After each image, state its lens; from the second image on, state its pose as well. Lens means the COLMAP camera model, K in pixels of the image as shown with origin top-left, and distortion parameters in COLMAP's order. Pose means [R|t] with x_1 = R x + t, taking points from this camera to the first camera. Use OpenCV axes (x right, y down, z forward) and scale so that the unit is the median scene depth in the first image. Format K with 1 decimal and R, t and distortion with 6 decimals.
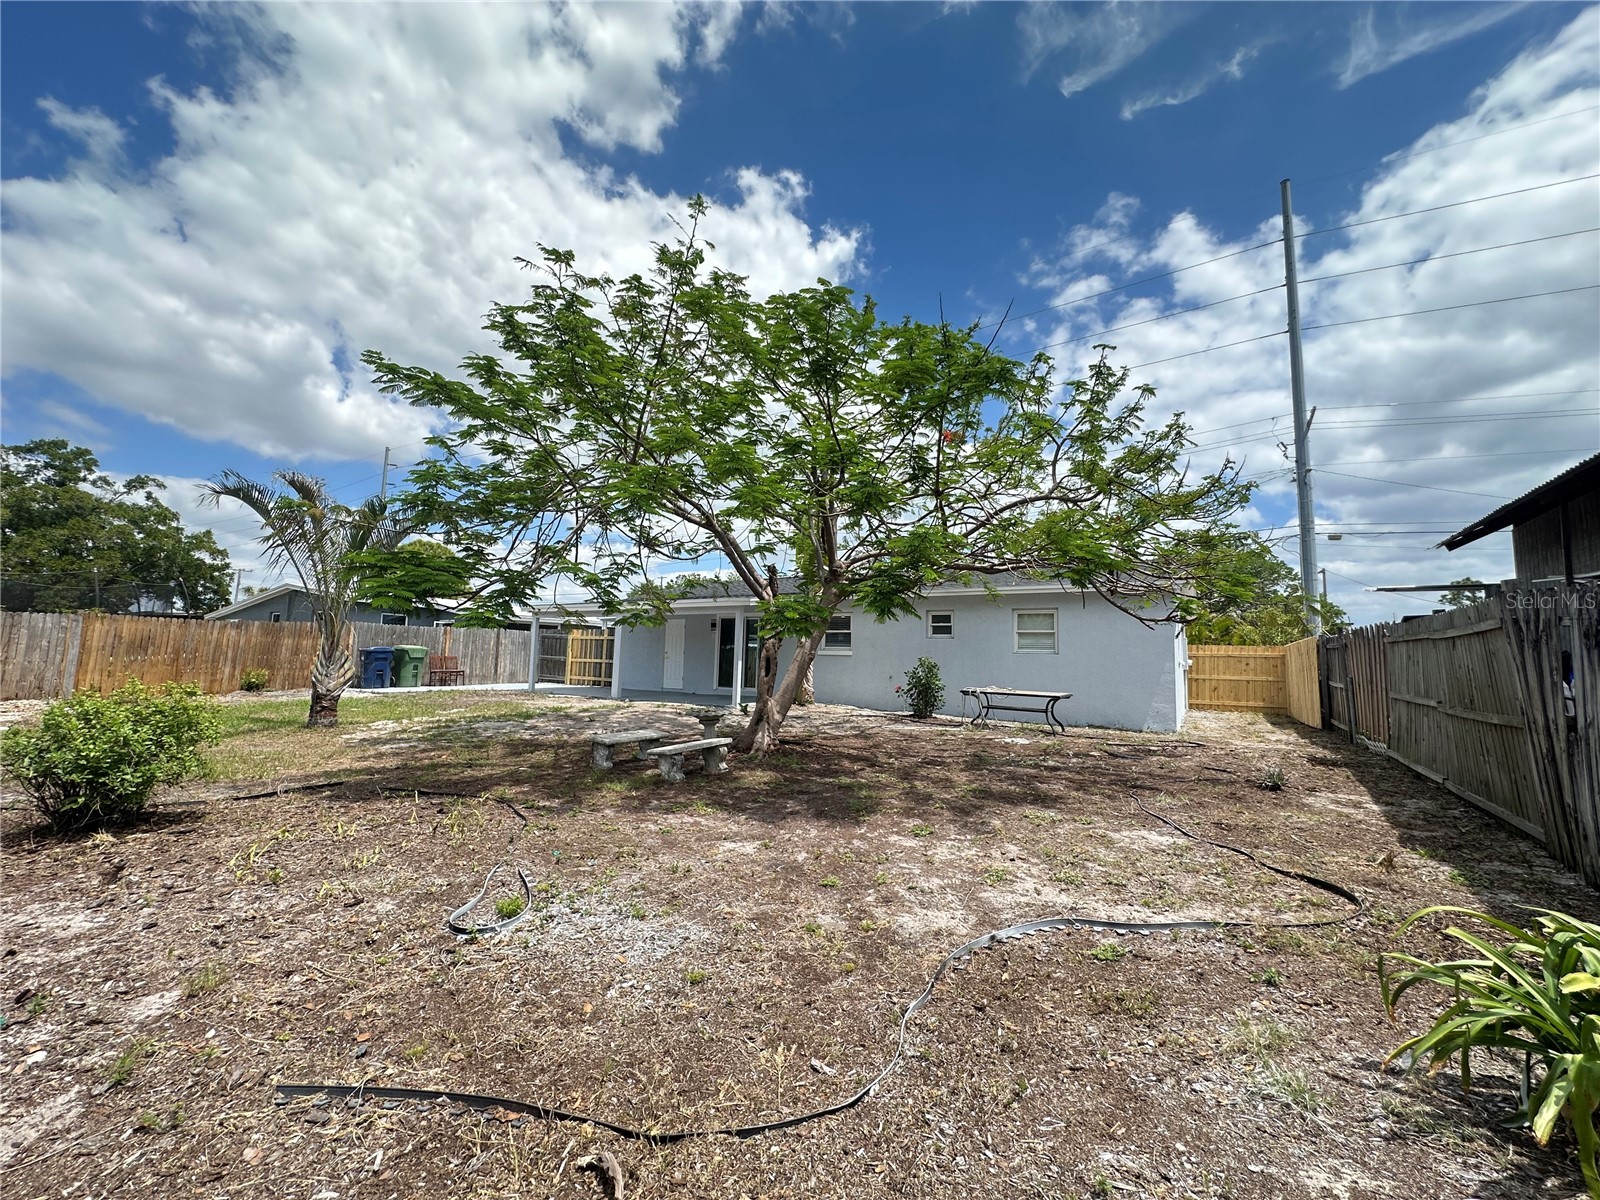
lens RADIAL K [[653.8, 0, 797.4], [0, 653.8, 717.4], [0, 0, 1]] dist [-0.016109, 0.000113]
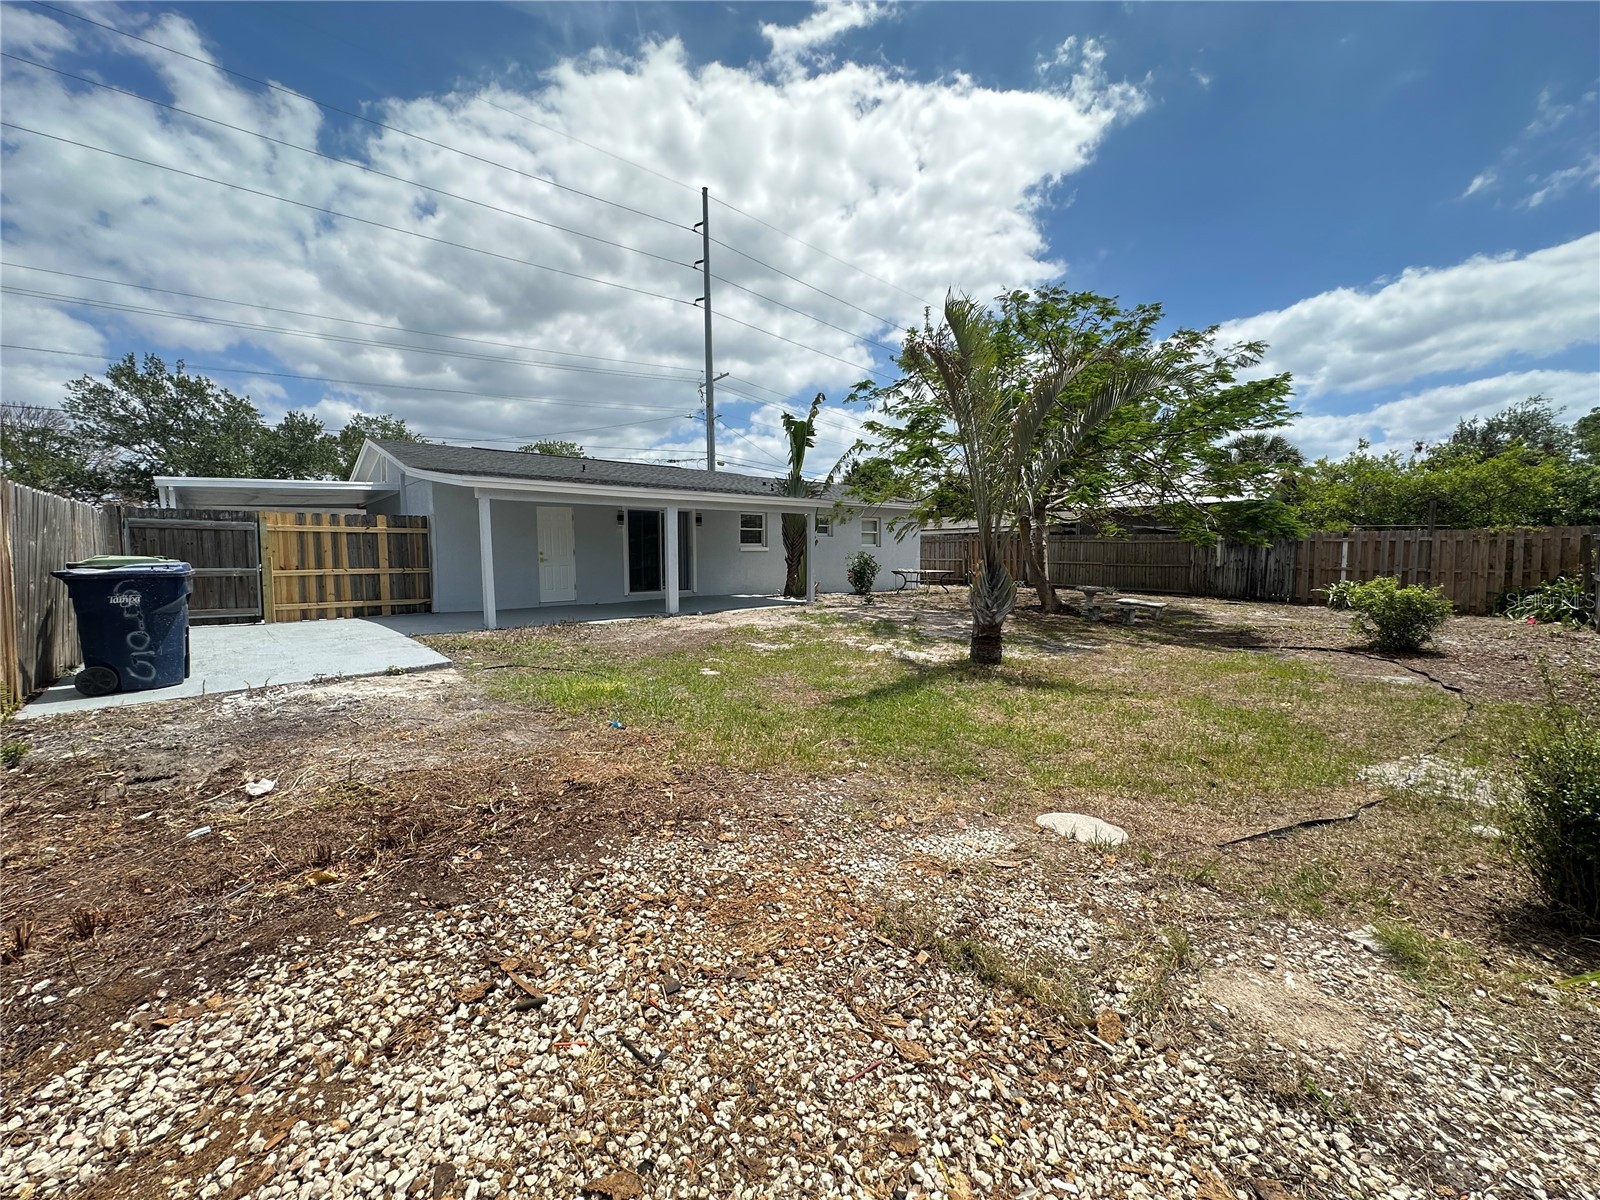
lens RADIAL K [[636.9, 0, 798.1], [0, 636.9, 595.9], [0, 0, 1]] dist [-0.004421, 0.000663]
pose [[0.256831, -0.095387, 0.961738, -1.005055], [0.094686, 0.992814, 0.073183, -0.096164], [-0.961807, 0.072268, 0.264017, 0.679375]]
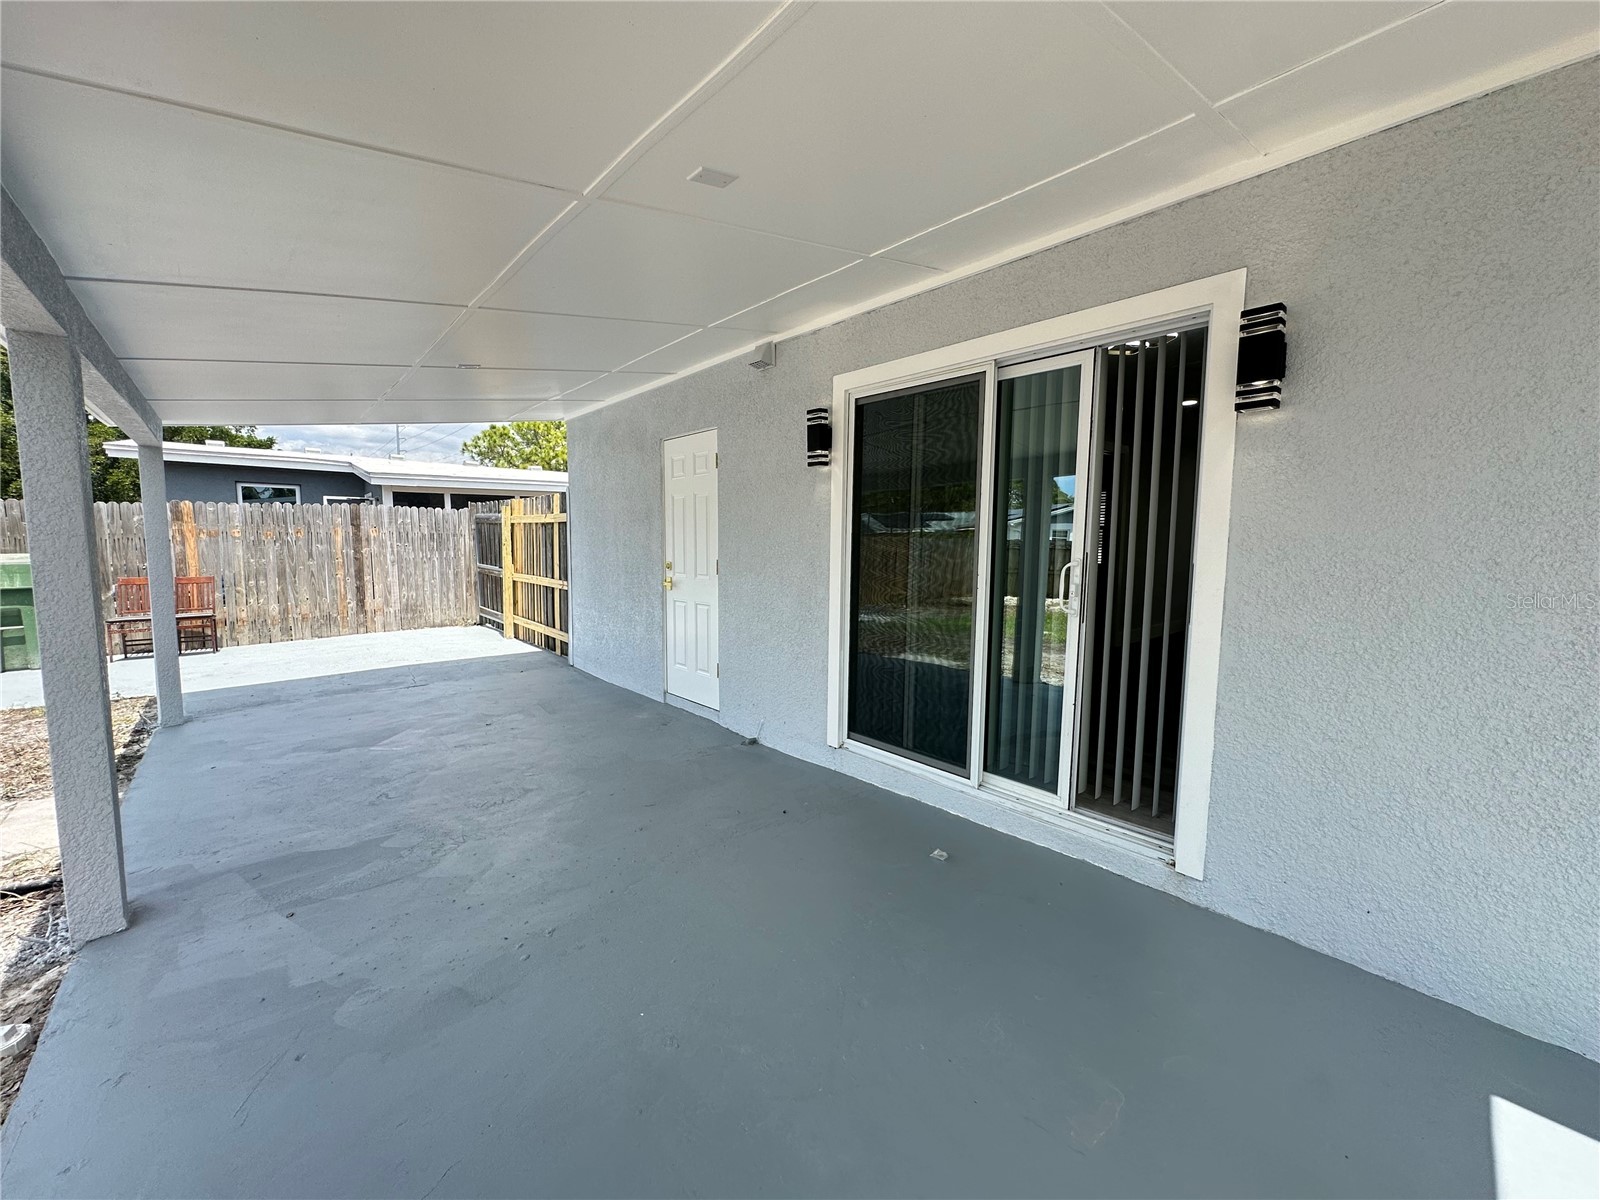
lens RADIAL K [[640.5, 0, 799.5], [0, 640.5, 599.5], [0, 0, 1]] dist [-0.002464, 0.000556]
pose [[0.960041, 0.005029, -0.279813, -0.091172], [-0.002866, 0.999963, 0.008137, -0.108666], [0.279843, -0.007010, 0.960020, 0.943252]]
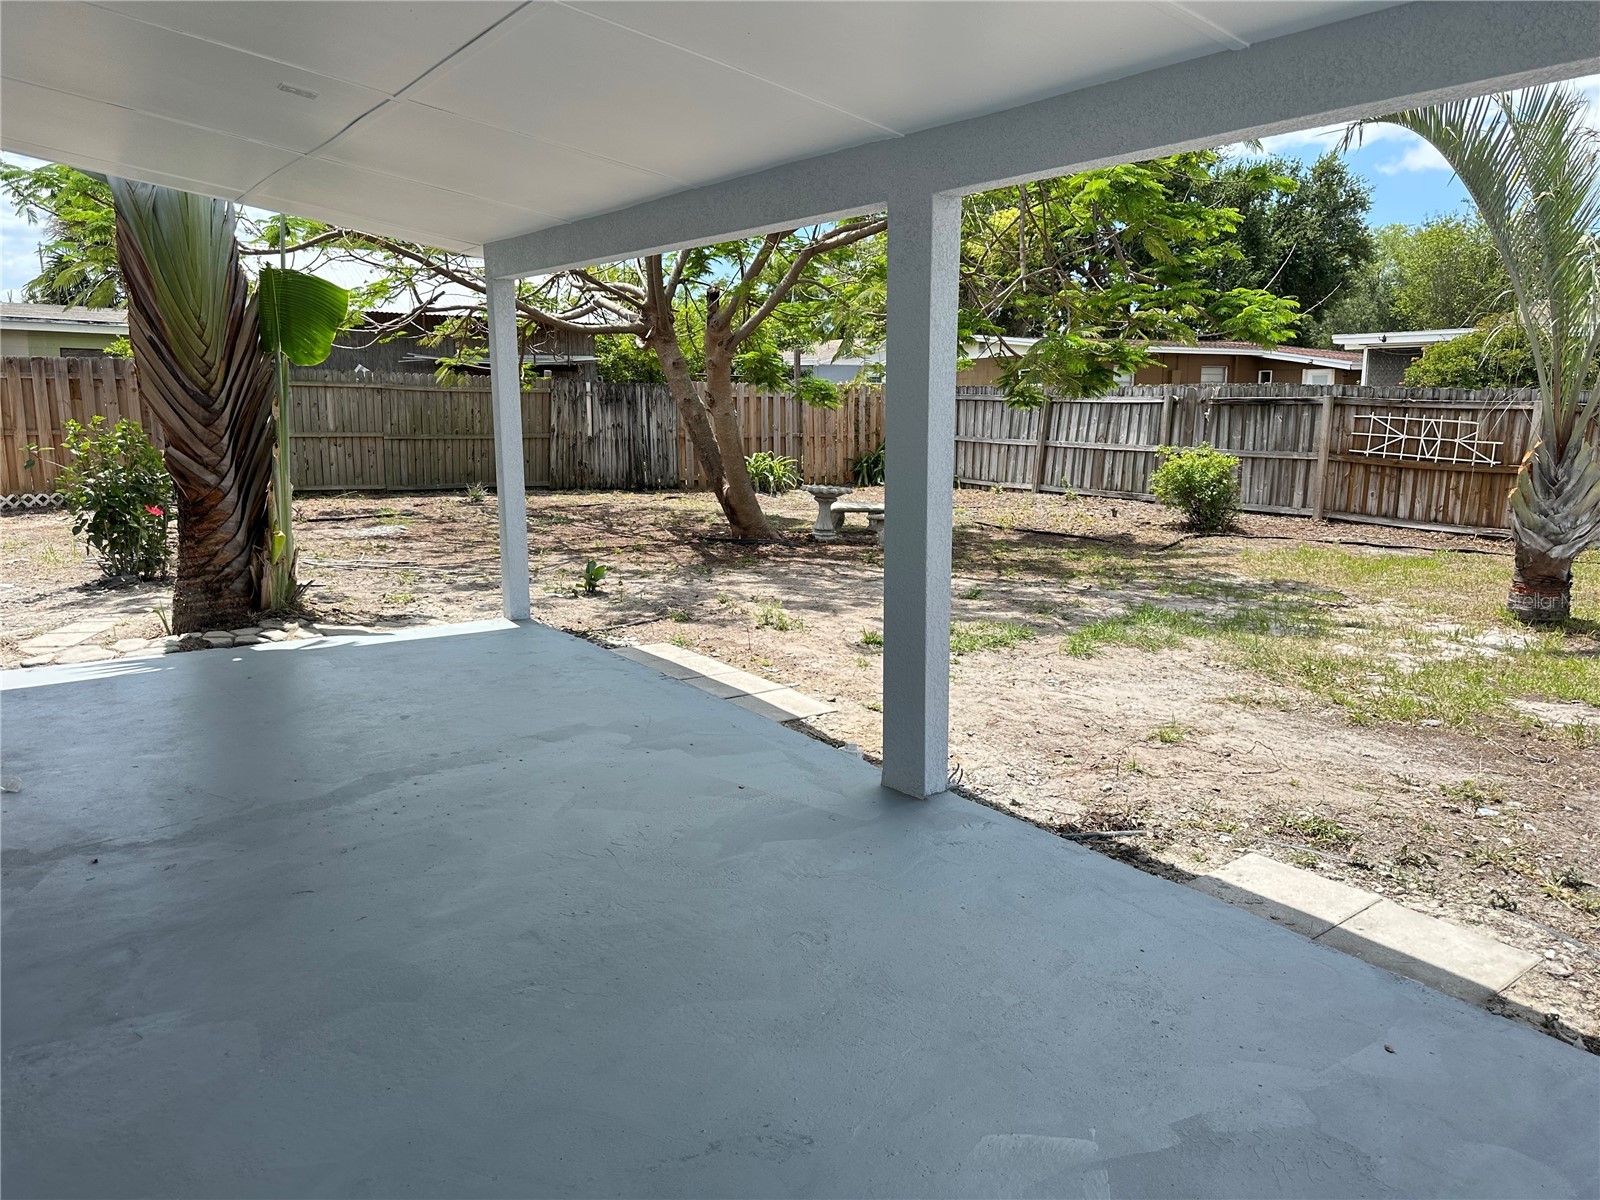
lens RADIAL K [[1121.2, 0, 793.6], [0, 1121.2, 600.9], [0, 0, 1]] dist [0.090815, -0.125116]
pose [[-0.928272, -0.098591, 0.358597, -0.349545], [0.001149, 0.963456, 0.267863, -0.143788], [-0.371901, 0.249061, -0.894236, 1.272503]]
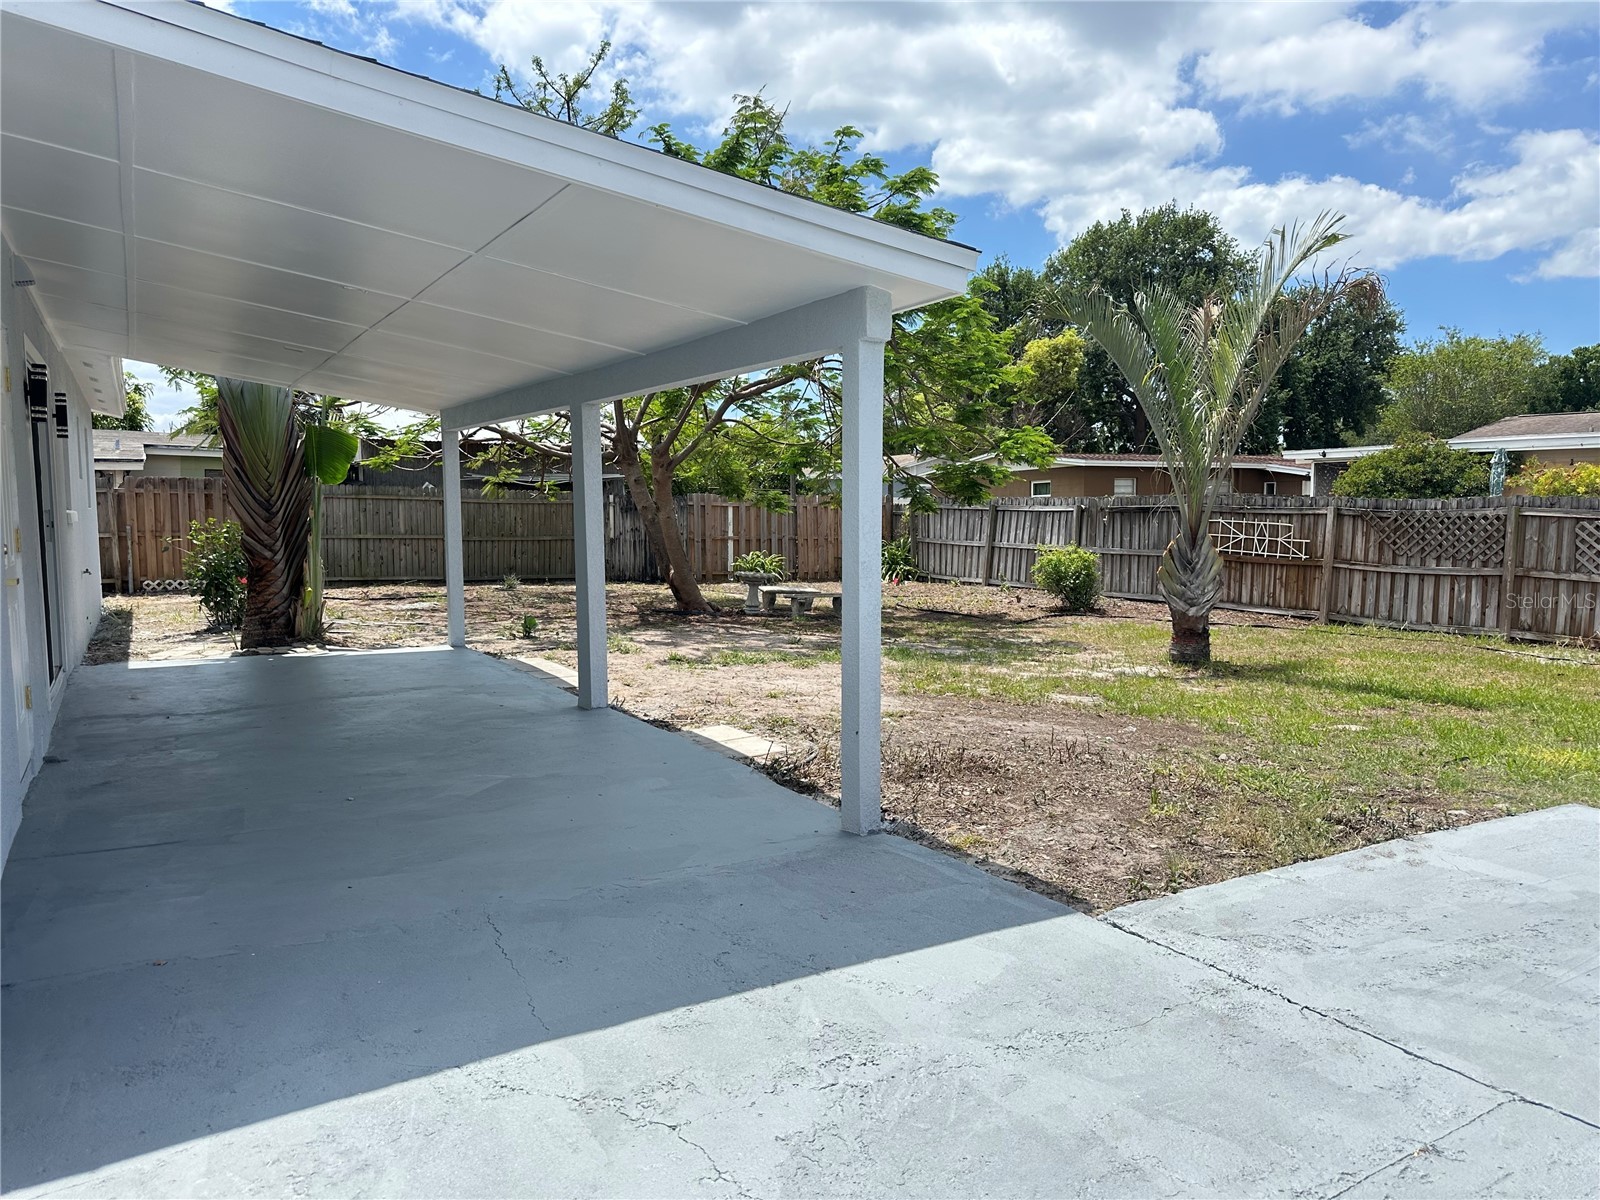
lens RADIAL K [[1115.5, 0, 804.2], [0, 1115.5, 611.2], [0, 0, 1]] dist [0.119946, -0.181984]
pose [[-0.891043, -0.071528, 0.448248, -0.582601], [0.012427, 0.983292, 0.181610, -0.160188], [-0.453749, 0.167392, -0.875267, 1.416718]]
